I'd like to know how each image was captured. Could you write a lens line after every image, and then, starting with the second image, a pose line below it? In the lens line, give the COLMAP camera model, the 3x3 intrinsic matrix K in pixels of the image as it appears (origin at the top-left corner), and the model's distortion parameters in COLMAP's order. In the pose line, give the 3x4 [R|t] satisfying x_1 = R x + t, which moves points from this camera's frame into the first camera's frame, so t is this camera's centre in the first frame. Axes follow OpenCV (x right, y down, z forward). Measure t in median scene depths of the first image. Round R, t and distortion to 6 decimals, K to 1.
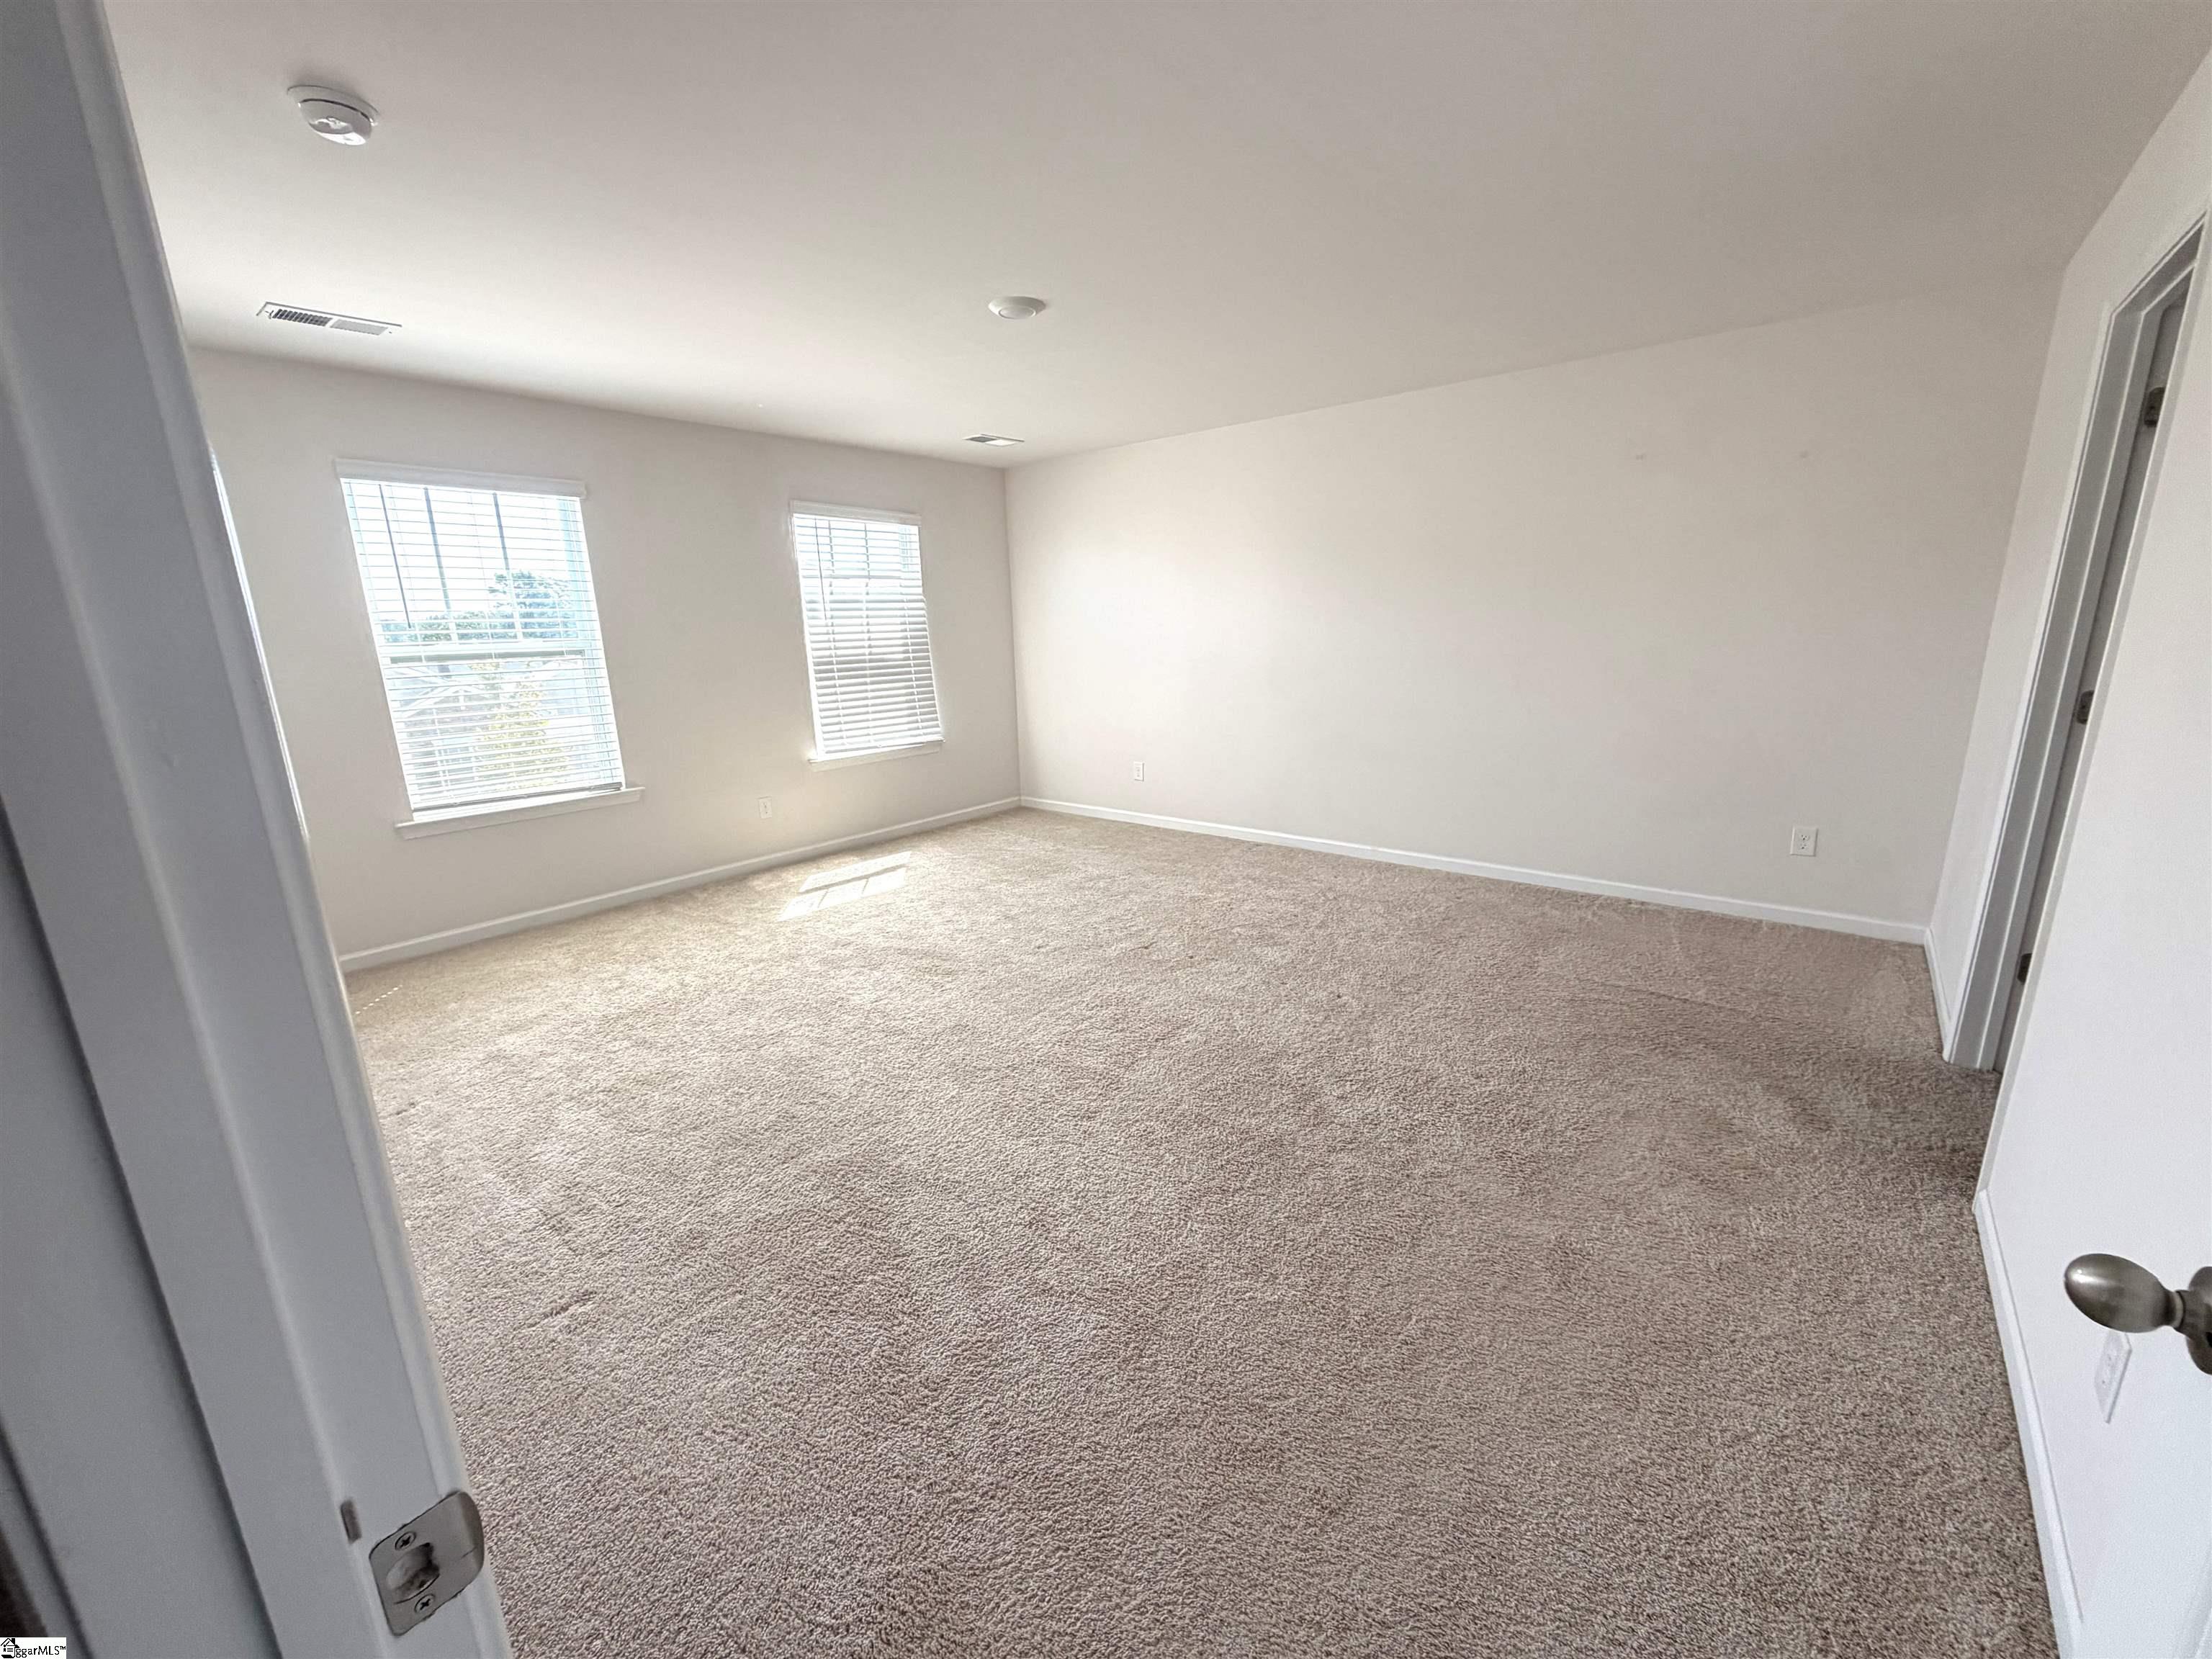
lens RADIAL K [[882.2, 0, 1100.1], [0, 882.2, 828.5], [0, 0, 1]] dist [0.000298, 0.000185]
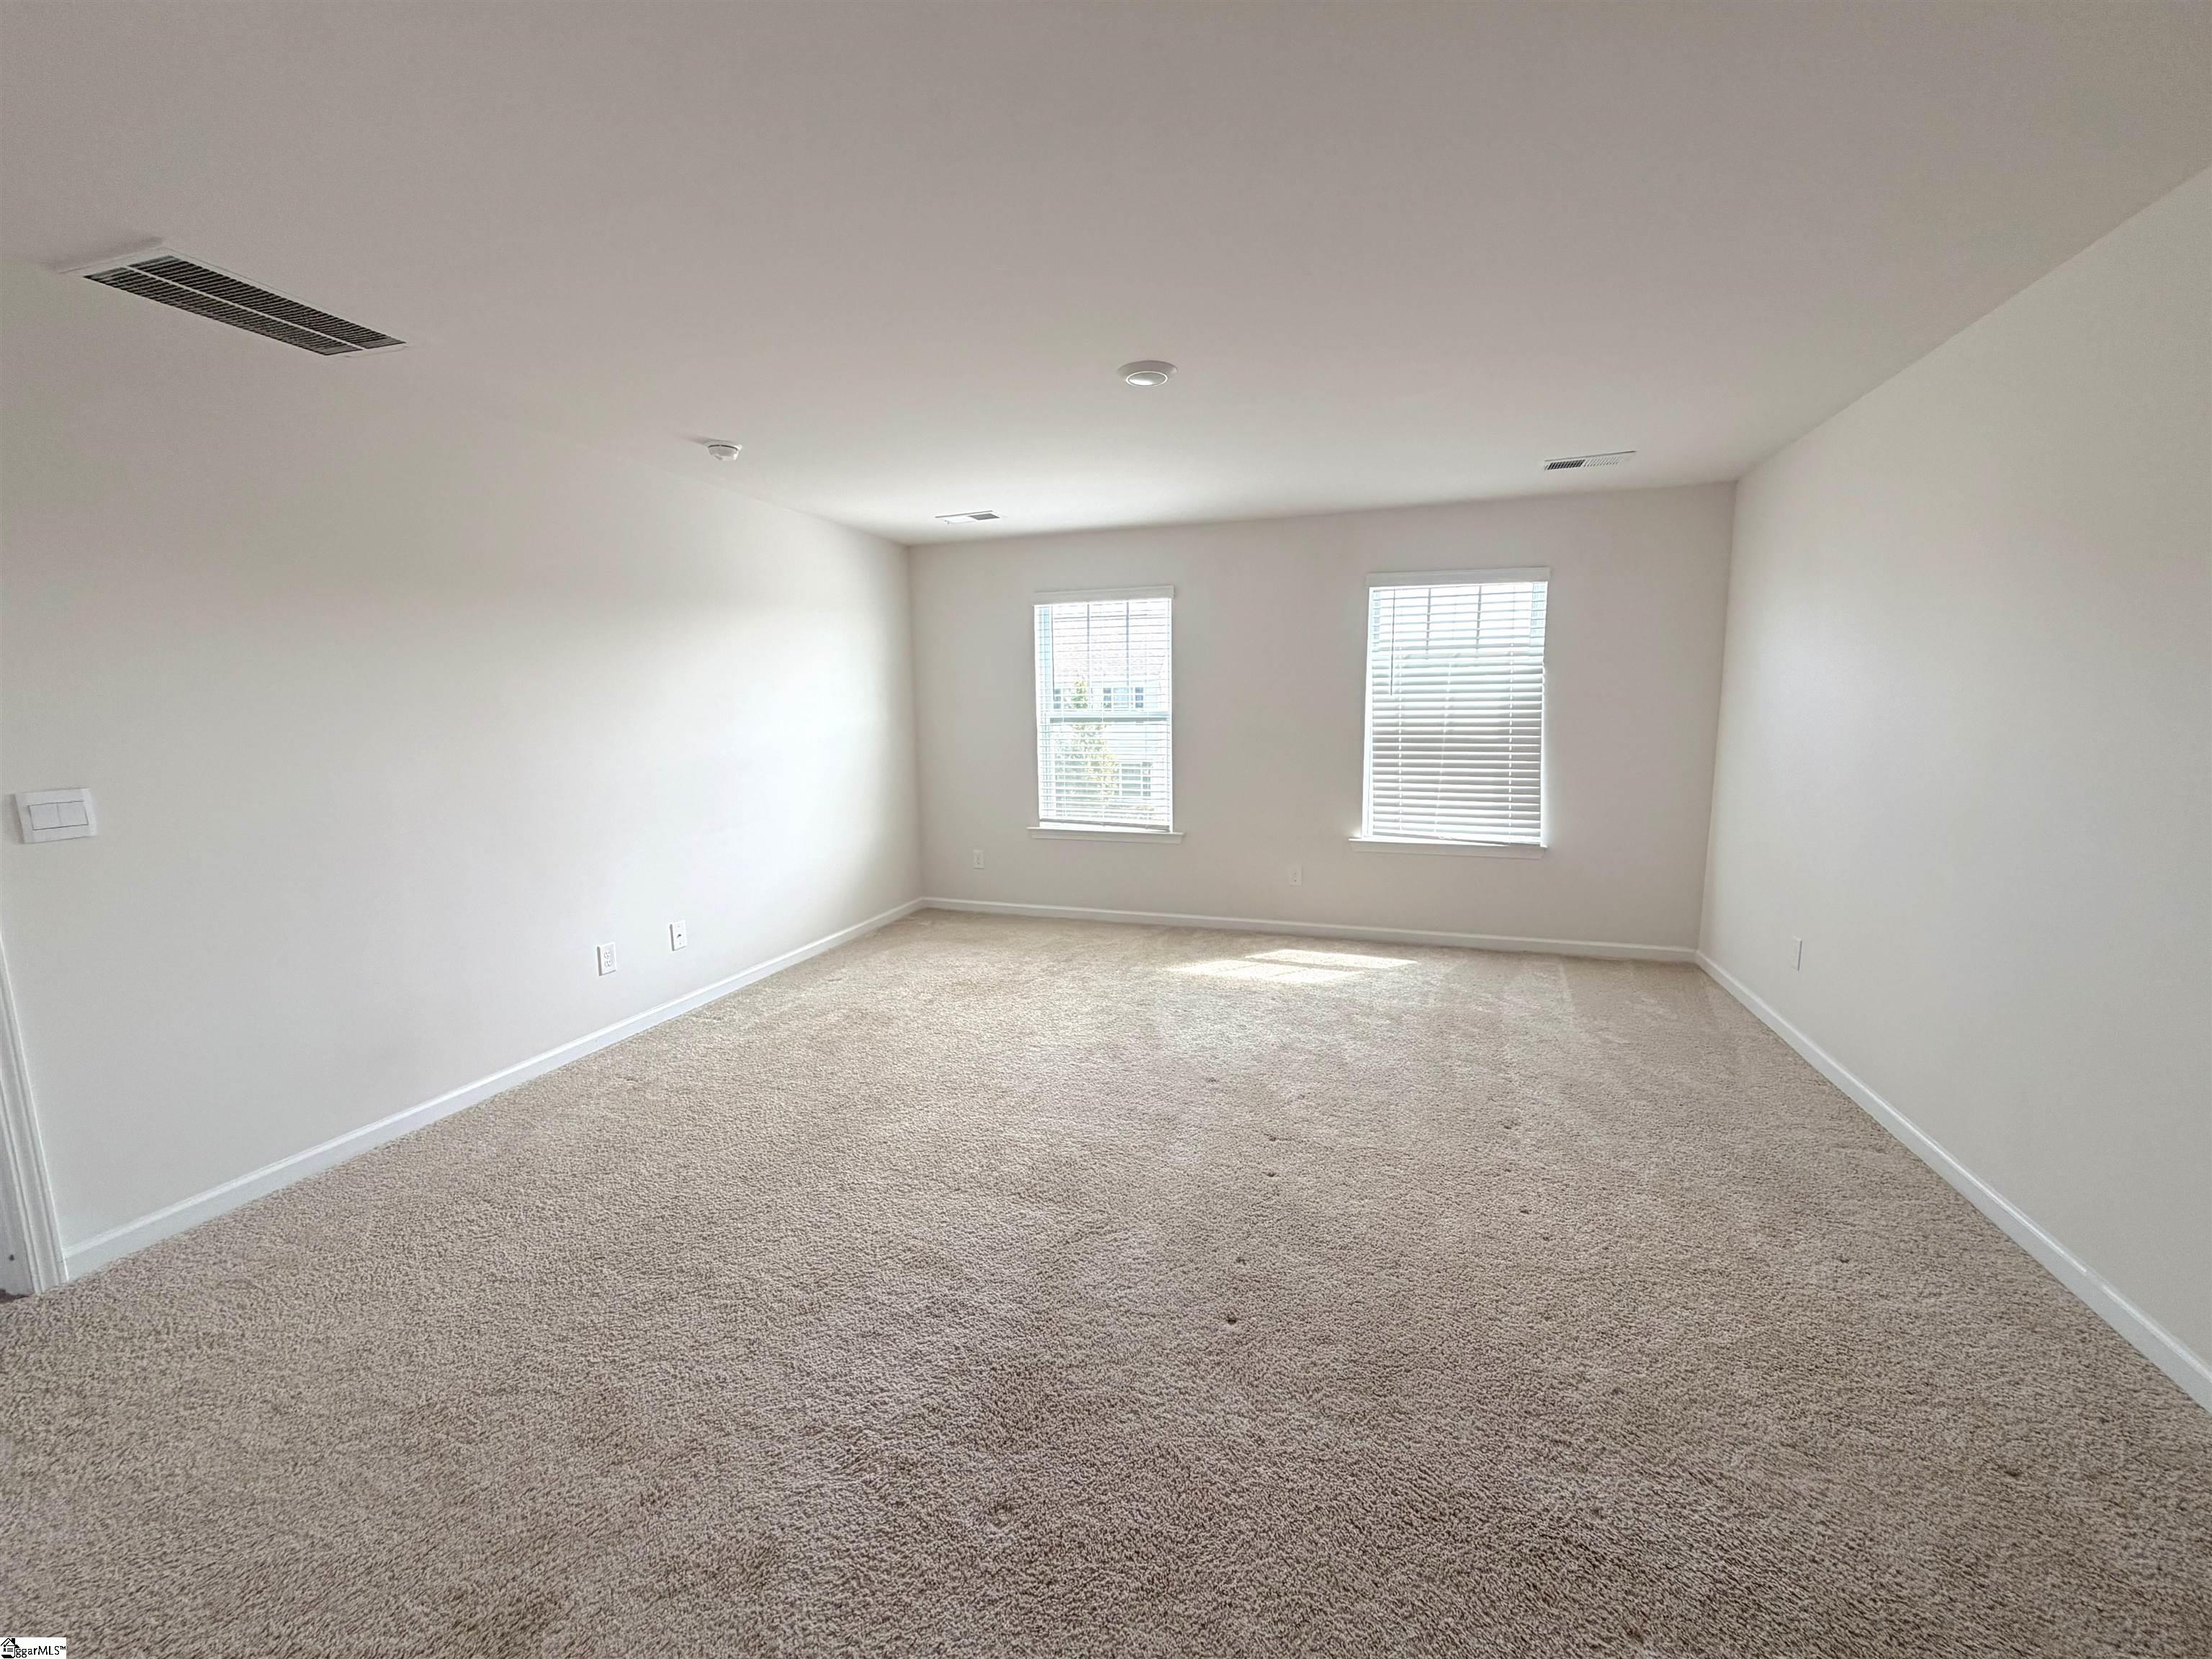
lens RADIAL K [[877.9, 0, 1098.7], [0, 877.9, 831.8], [0, 0, 1]] dist [-0.001056, 0.000253]
pose [[0.359383, 0.154034, -0.920390, 0.532222], [-0.214251, 0.973557, 0.079274, -0.119312], [0.908262, 0.168704, 0.382882, 0.450314]]
